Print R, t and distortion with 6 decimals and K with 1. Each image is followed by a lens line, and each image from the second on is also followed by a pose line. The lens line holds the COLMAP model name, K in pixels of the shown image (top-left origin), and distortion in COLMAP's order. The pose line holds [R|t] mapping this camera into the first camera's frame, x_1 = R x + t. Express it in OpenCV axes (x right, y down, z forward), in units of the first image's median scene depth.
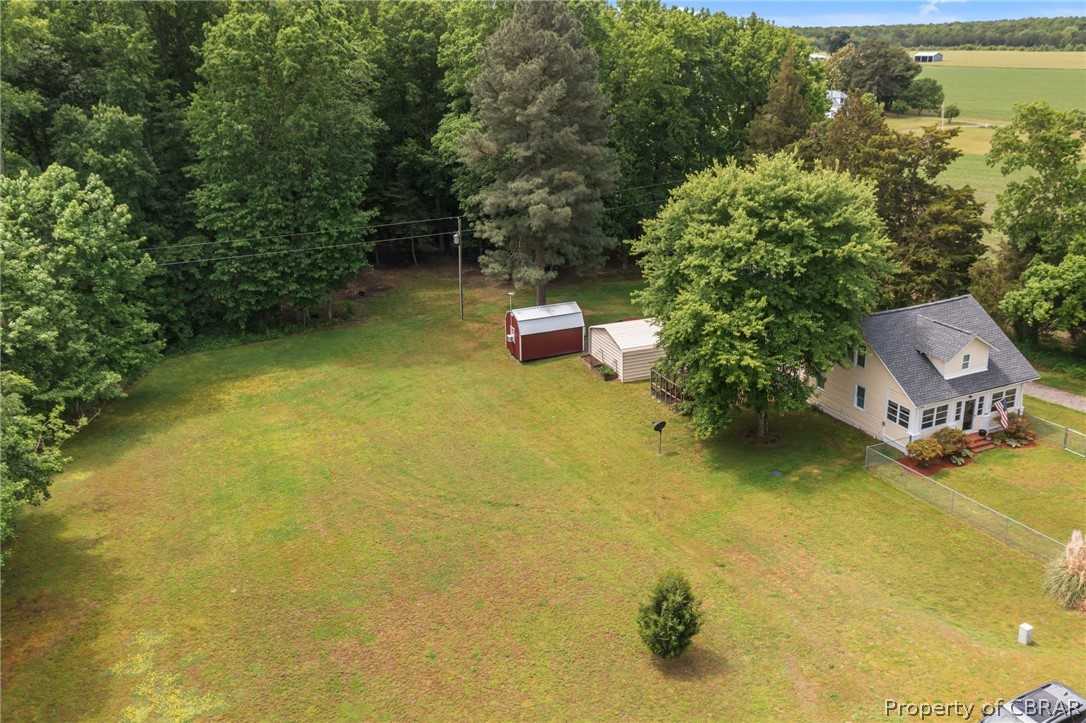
lens RADIAL K [[843.4, 0, 542.3], [0, 843.4, 316.9], [0, 0, 1]] dist [-0.000357, 0.000757]
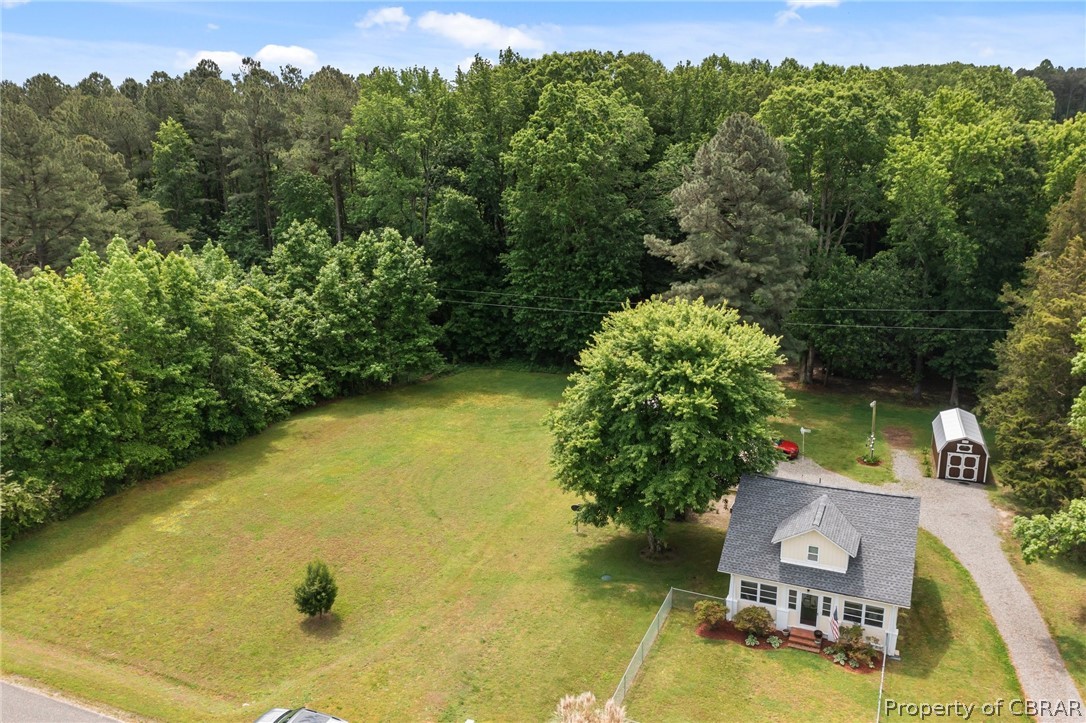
lens RADIAL K [[888.0, 0, 543.0], [0, 888.0, 361.5], [0, 0, 1]] dist [0.002947, 0.003682]
pose [[0.662148, 0.221963, -0.715746, 0.953578], [-0.217555, 0.970929, 0.099836, -0.186079], [0.717098, 0.089608, 0.691188, 0.078963]]
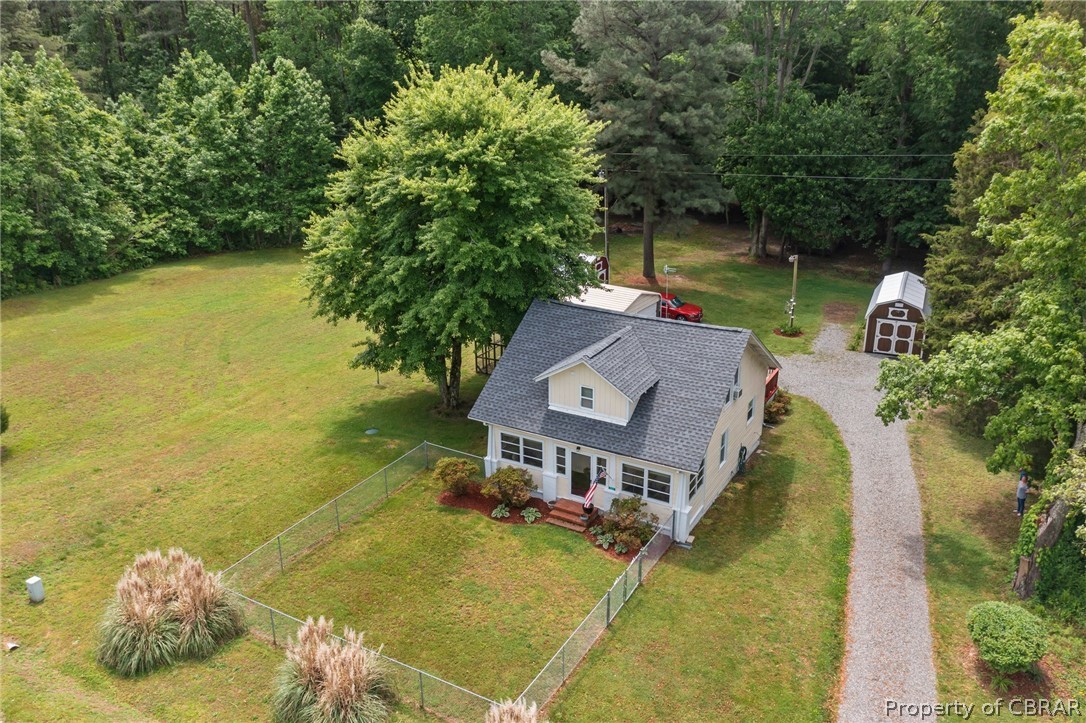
lens RADIAL K [[866.3, 0, 543.0], [0, 866.3, 361.5], [0, 0, 1]] dist [-0.000947, 0.002649]
pose [[0.585579, 0.307048, -0.750212, 0.983106], [-0.251035, 0.948678, 0.192331, -0.098201], [0.770765, 0.075705, 0.632606, 0.524337]]
